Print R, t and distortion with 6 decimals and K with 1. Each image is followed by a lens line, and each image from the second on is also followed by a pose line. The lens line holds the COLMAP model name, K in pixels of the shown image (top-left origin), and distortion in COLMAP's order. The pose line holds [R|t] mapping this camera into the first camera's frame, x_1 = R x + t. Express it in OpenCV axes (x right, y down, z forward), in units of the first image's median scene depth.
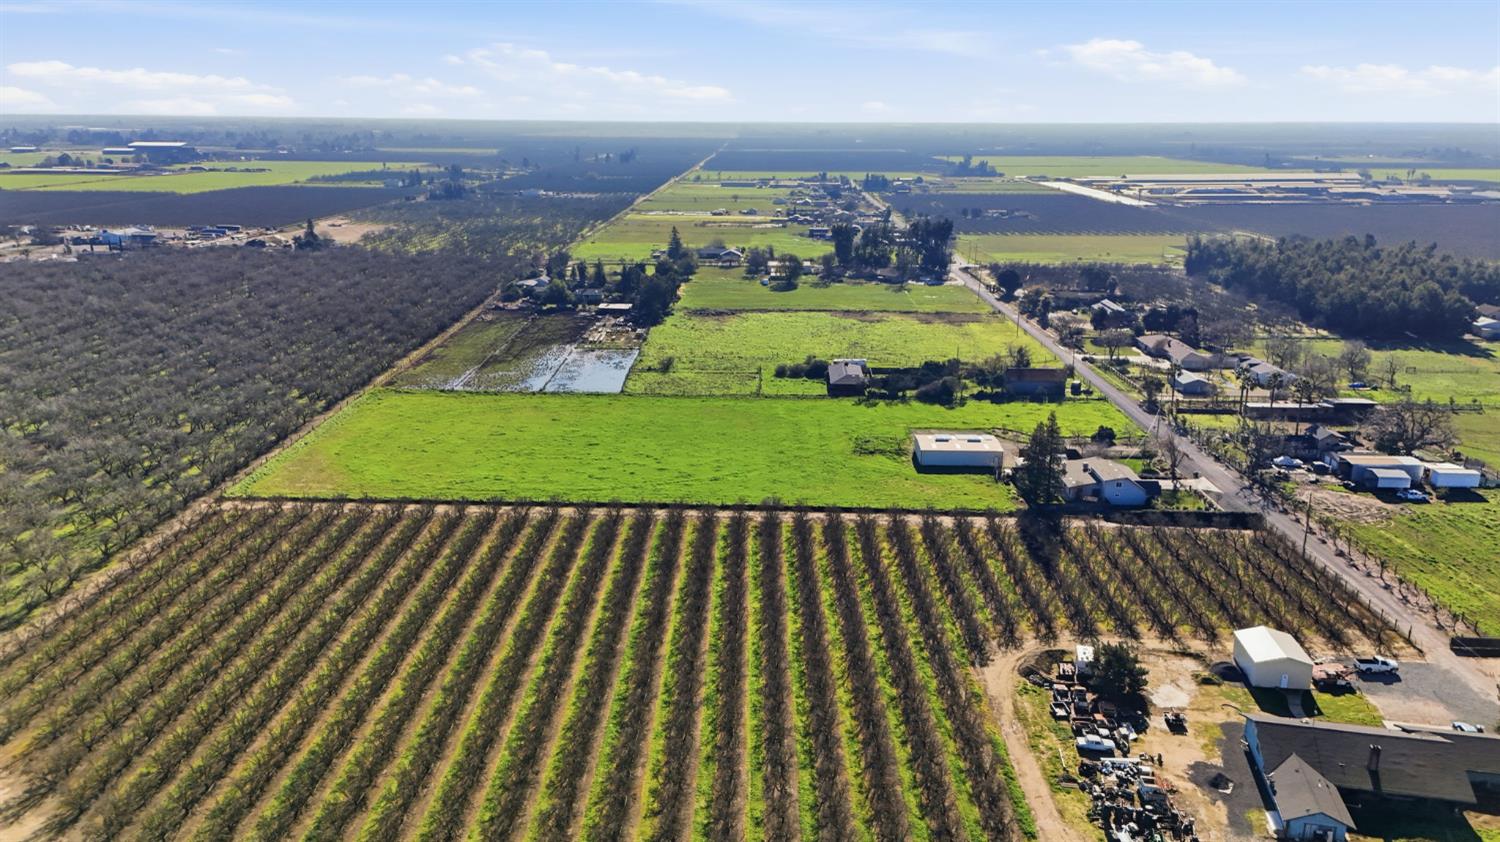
lens RADIAL K [[1103.1, 0, 750.0], [0, 1103.1, 421.0], [0, 0, 1]] dist [0.099733, -0.102541]
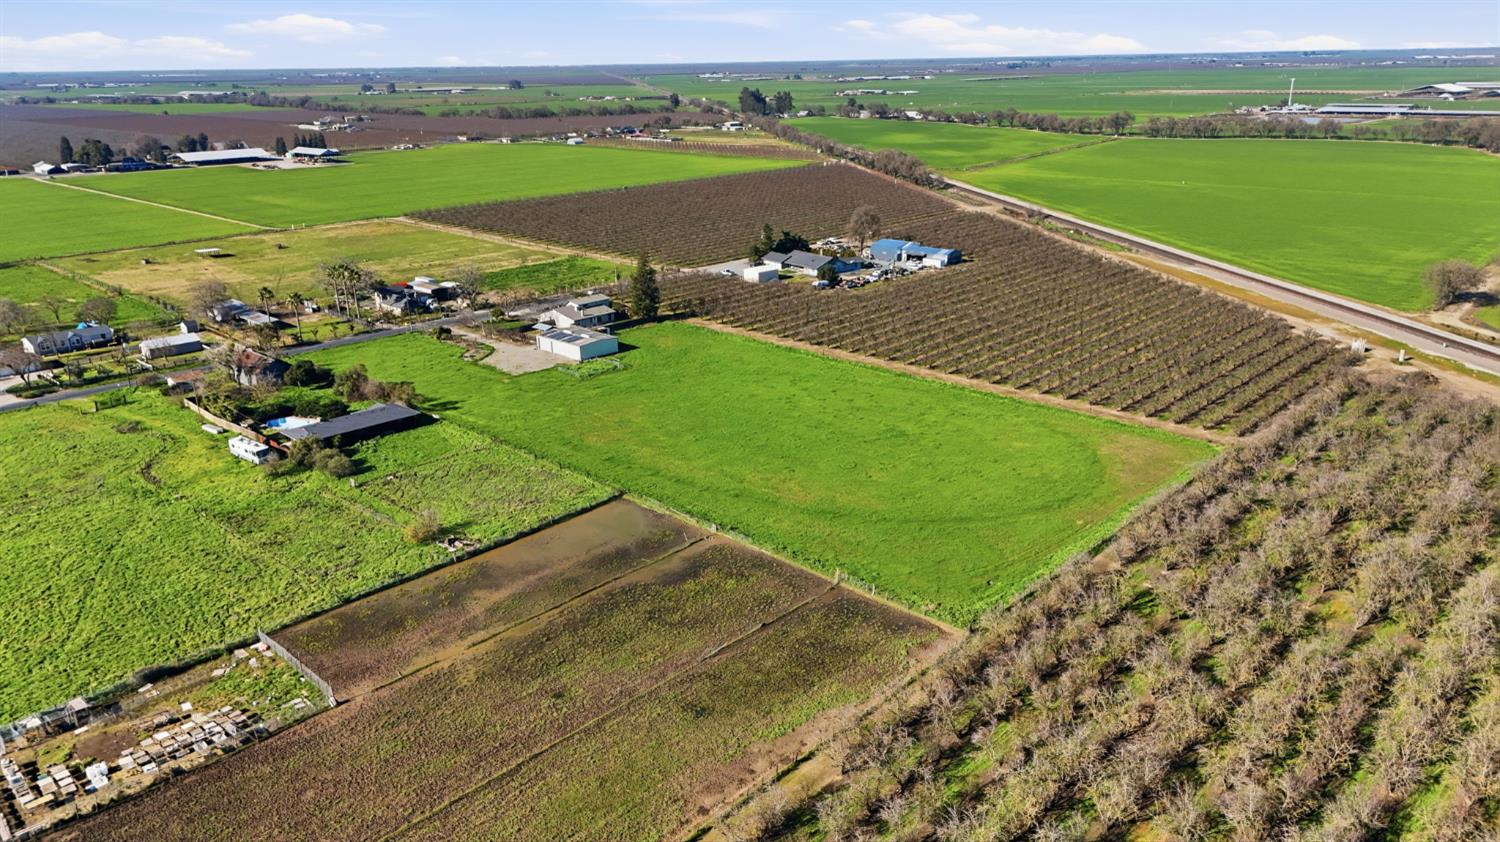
lens RADIAL K [[1103.1, 0, 750.0], [0, 1103.1, 421.0], [0, 0, 1]] dist [0.099733, -0.102541]
pose [[-0.742812, -0.200523, 0.638765, -0.674316], [0.192263, 0.850013, 0.490420, -0.421892], [-0.641300, 0.487101, -0.592847, 1.601183]]
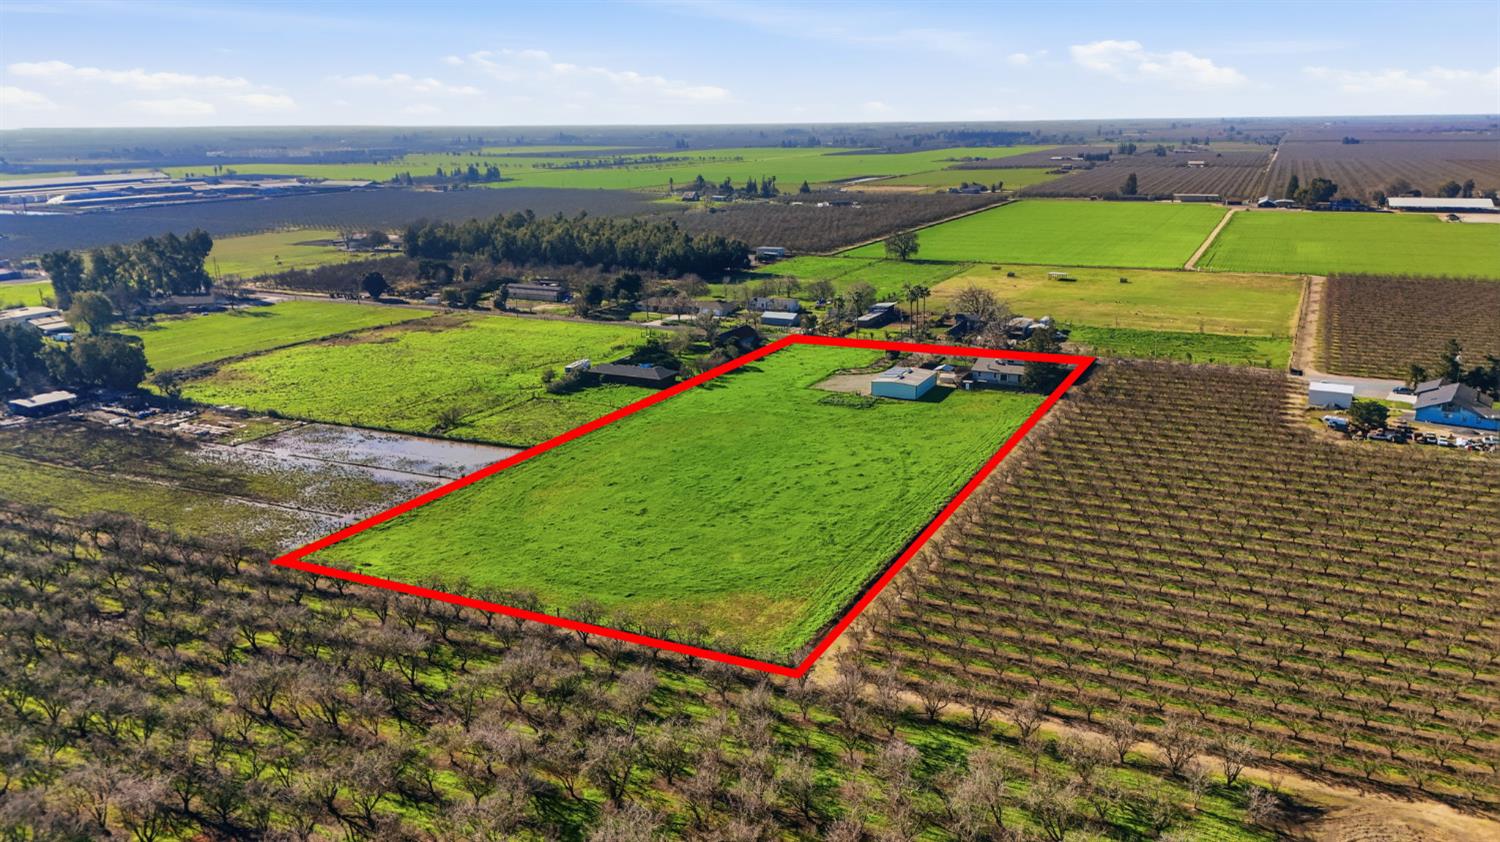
lens RADIAL K [[1103.1, 0, 750.0], [0, 1103.1, 421.0], [0, 0, 1]] dist [0.099733, -0.102541]
pose [[0.405434, -0.249214, 0.879497, -0.908993], [0.252788, 0.955167, 0.154125, -0.155168], [-0.878477, 0.159839, 0.450256, 0.636963]]
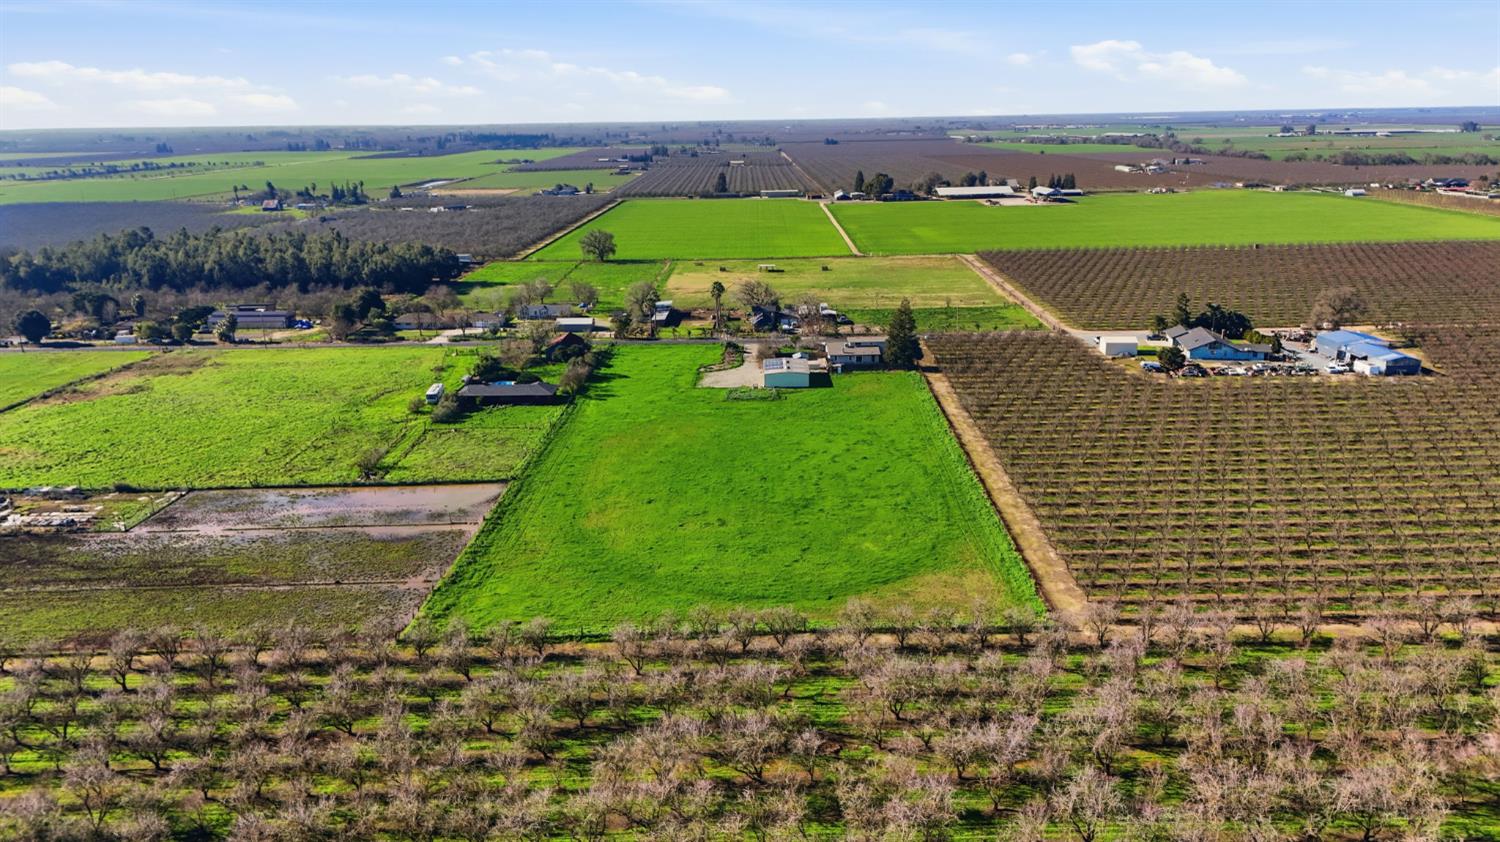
lens RADIAL K [[1103.1, 0, 750.0], [0, 1103.1, 421.0], [0, 0, 1]] dist [0.099733, -0.102541]
pose [[-0.027044, -0.270886, 0.962232, -0.981705], [0.279638, 0.922103, 0.267448, -0.257130], [-0.959725, 0.276309, 0.050812, 1.002210]]
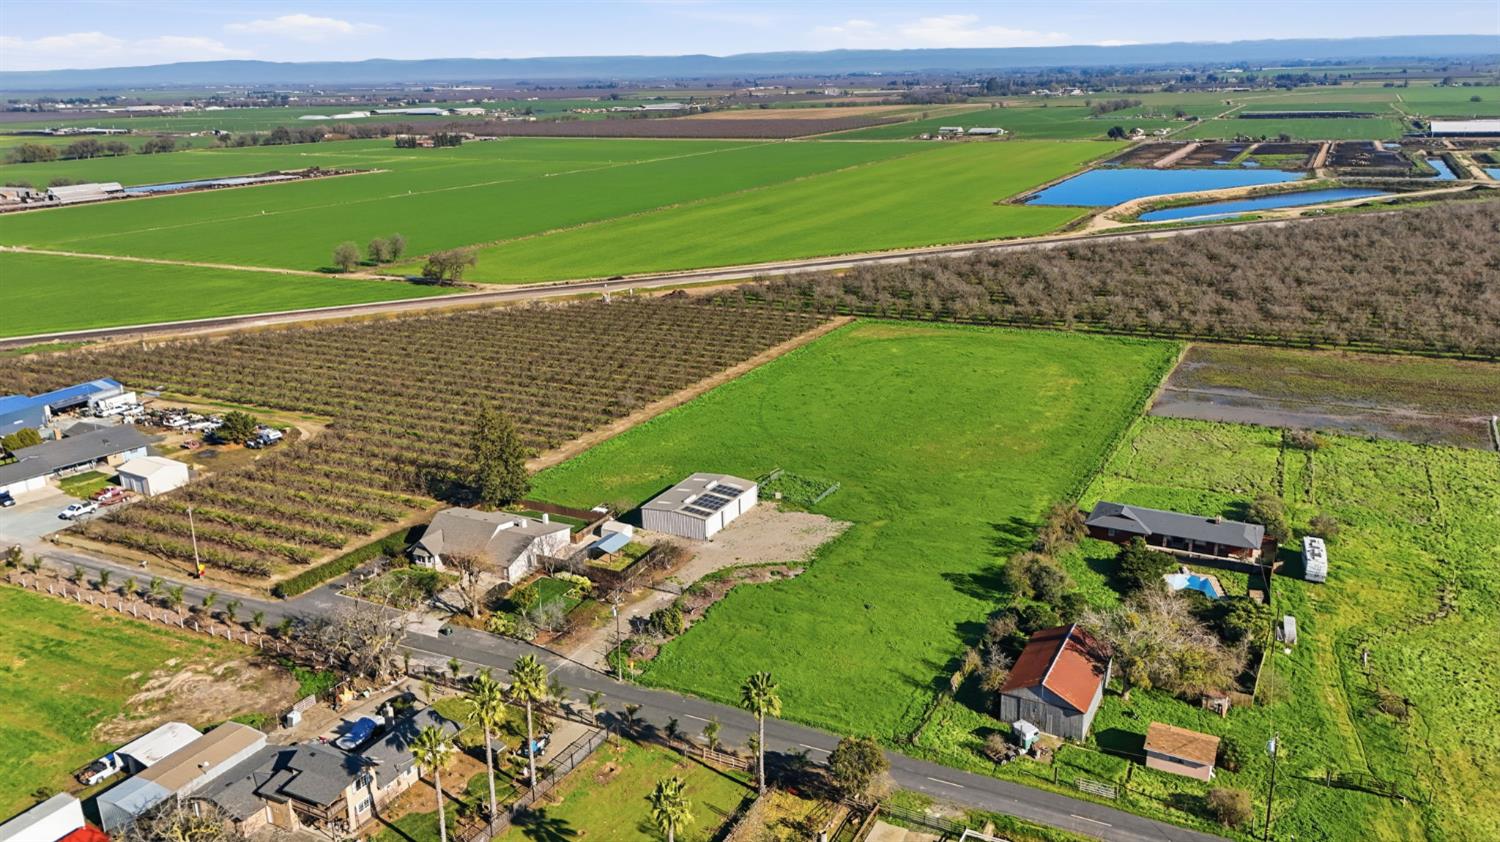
lens RADIAL K [[1103.1, 0, 750.0], [0, 1103.1, 421.0], [0, 0, 1]] dist [0.099733, -0.102541]
pose [[-0.432784, 0.276256, -0.858126, 0.792102], [-0.222934, 0.889528, 0.398799, -0.324644], [0.873498, 0.363900, -0.323387, 1.256760]]
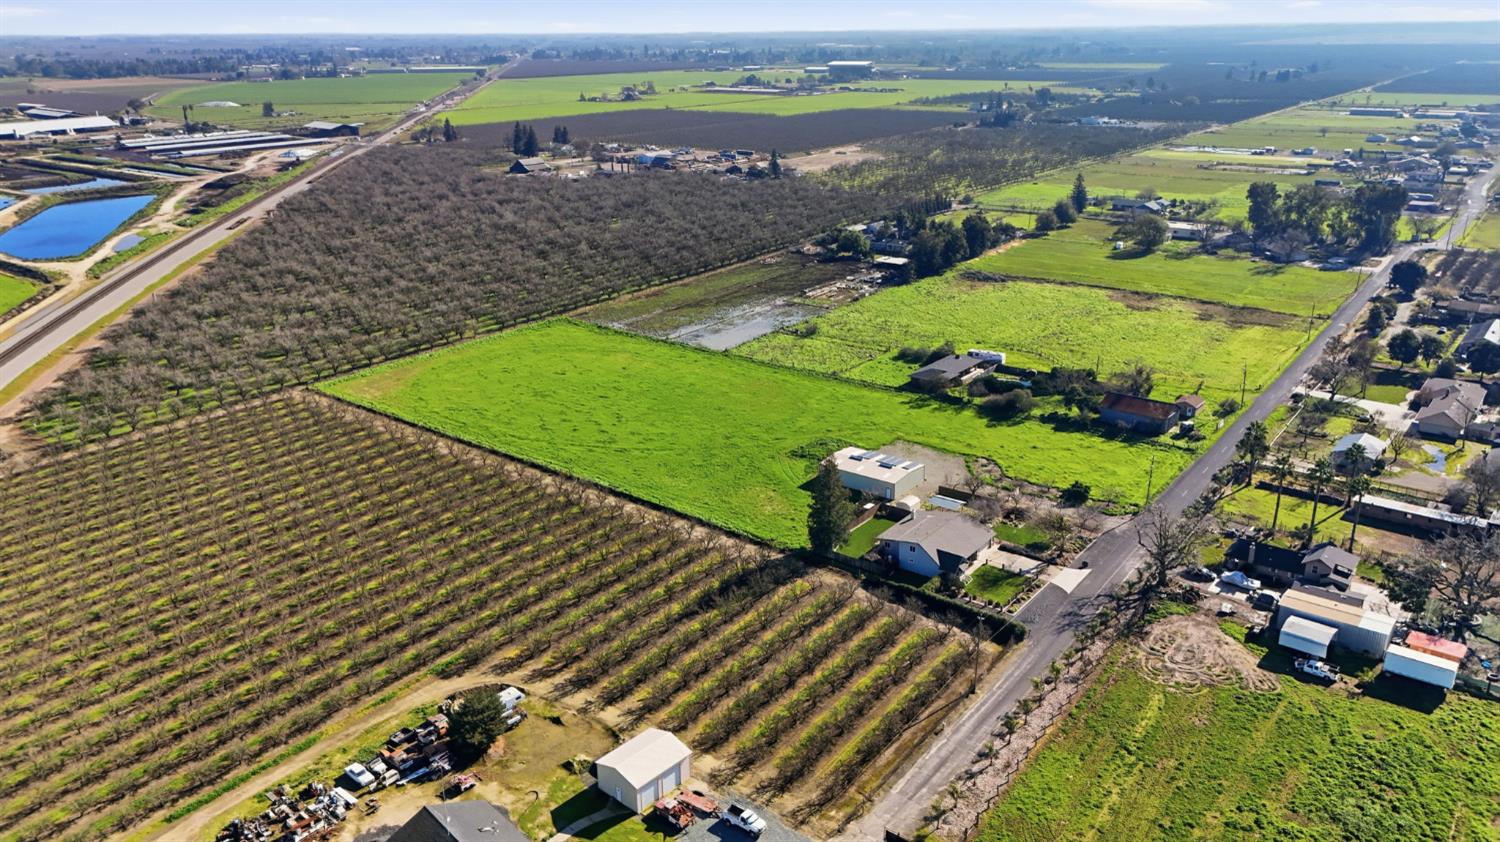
lens RADIAL K [[1103.1, 0, 750.0], [0, 1103.1, 421.0], [0, 0, 1]] dist [0.099733, -0.102541]
pose [[0.808126, 0.184152, -0.559483, 0.609505], [-0.140937, 0.982732, 0.119893, -0.110349], [0.571900, -0.018037, 0.820125, 0.205629]]
